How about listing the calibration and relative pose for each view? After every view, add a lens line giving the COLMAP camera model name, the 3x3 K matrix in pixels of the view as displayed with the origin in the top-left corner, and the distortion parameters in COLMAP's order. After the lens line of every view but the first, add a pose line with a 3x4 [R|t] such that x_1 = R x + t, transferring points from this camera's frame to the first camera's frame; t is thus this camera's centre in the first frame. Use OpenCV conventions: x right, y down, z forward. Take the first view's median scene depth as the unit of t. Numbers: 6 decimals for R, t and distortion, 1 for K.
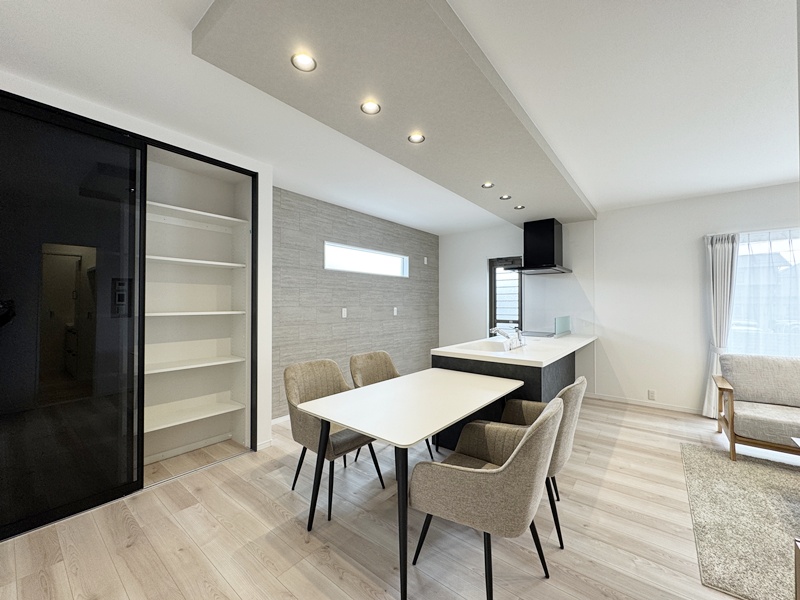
lens RADIAL K [[322.6, 0, 399.8], [0, 322.6, 301.4], [0, 0, 1]] dist [-0.005554, 0.000699]
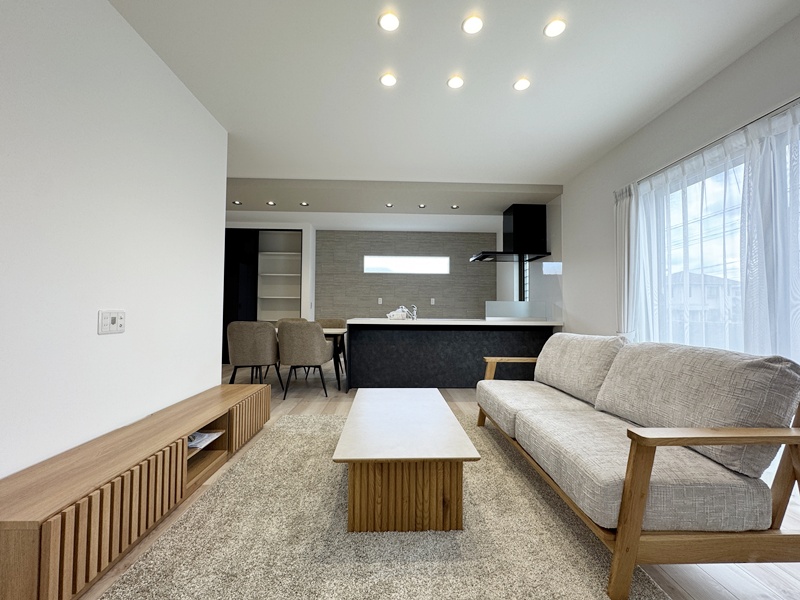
lens RADIAL K [[322.6, 0, 397.5], [0, 322.6, 301.5], [0, 0, 1]] dist [-0.005554, 0.000699]
pose [[0.665384, -0.009139, -0.746445, 0.971760], [-0.003483, 0.999876, -0.015347, 0.058598], [0.746493, 0.012811, 0.665270, 0.061341]]
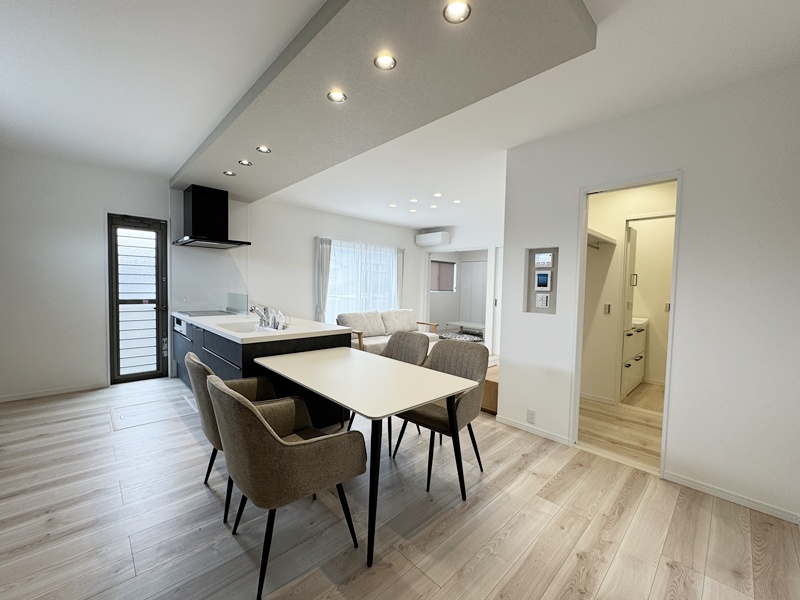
lens RADIAL K [[322.6, 0, 404.3], [0, 322.6, 299.4], [0, 0, 1]] dist [-0.005554, 0.000699]
pose [[0.125583, -0.040062, 0.991274, -0.419418], [-0.029897, 0.998578, 0.044144, 0.005745], [-0.991633, -0.035180, 0.124207, 0.339894]]
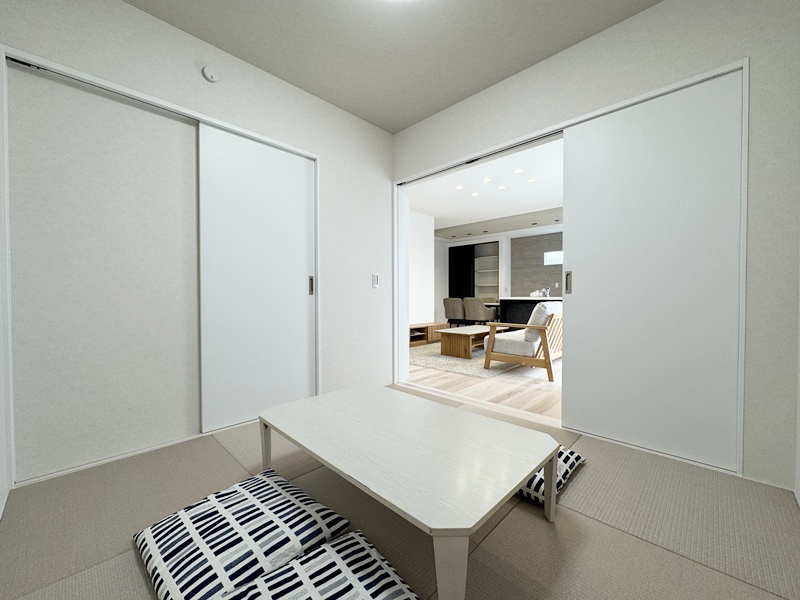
lens RADIAL K [[322.6, 0, 402.3], [0, 322.6, 296.4], [0, 0, 1]] dist [-0.005554, 0.000699]
pose [[-0.089435, 0.019766, -0.995797, 1.872471], [0.014827, 0.999719, 0.018512, 0.053222], [0.995882, -0.013109, -0.089703, 0.209063]]
